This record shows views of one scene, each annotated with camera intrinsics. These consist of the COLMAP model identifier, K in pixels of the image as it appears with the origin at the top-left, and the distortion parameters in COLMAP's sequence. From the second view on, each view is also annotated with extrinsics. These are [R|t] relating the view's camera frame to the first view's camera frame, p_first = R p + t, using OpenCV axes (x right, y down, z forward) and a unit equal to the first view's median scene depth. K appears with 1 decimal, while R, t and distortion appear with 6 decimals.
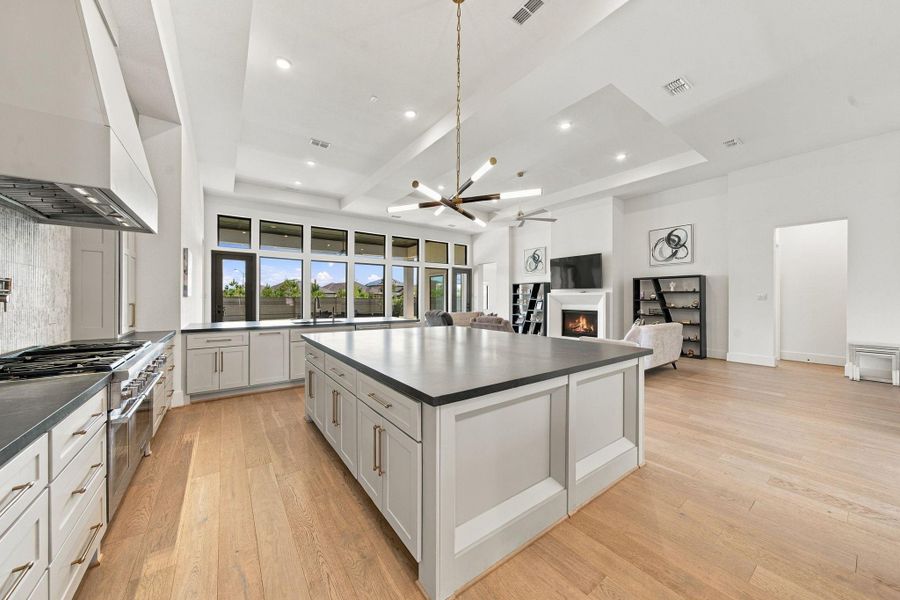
lens RADIAL K [[311.1, 0, 451.0], [0, 311.1, 296.0], [0, 0, 1]] dist [-0.001652, 0.000521]
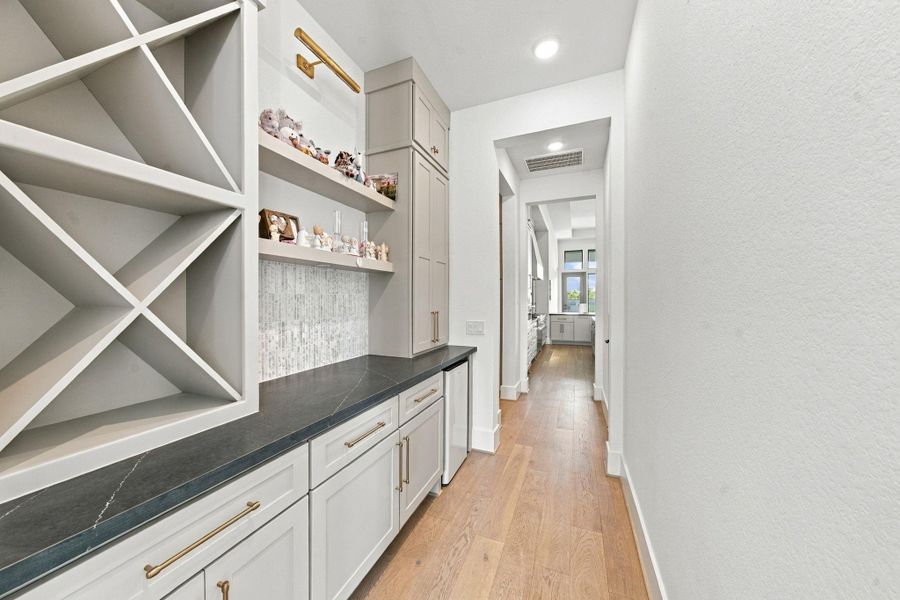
lens RADIAL K [[311.1, 0, 453.3], [0, 311.1, 296.9], [0, 0, 1]] dist [-0.001652, 0.000521]
pose [[0.530923, -0.007425, -0.847387, 0.422002], [0.011921, 0.999928, -0.001293, -0.012294], [0.847336, -0.009415, 0.530973, -0.487875]]
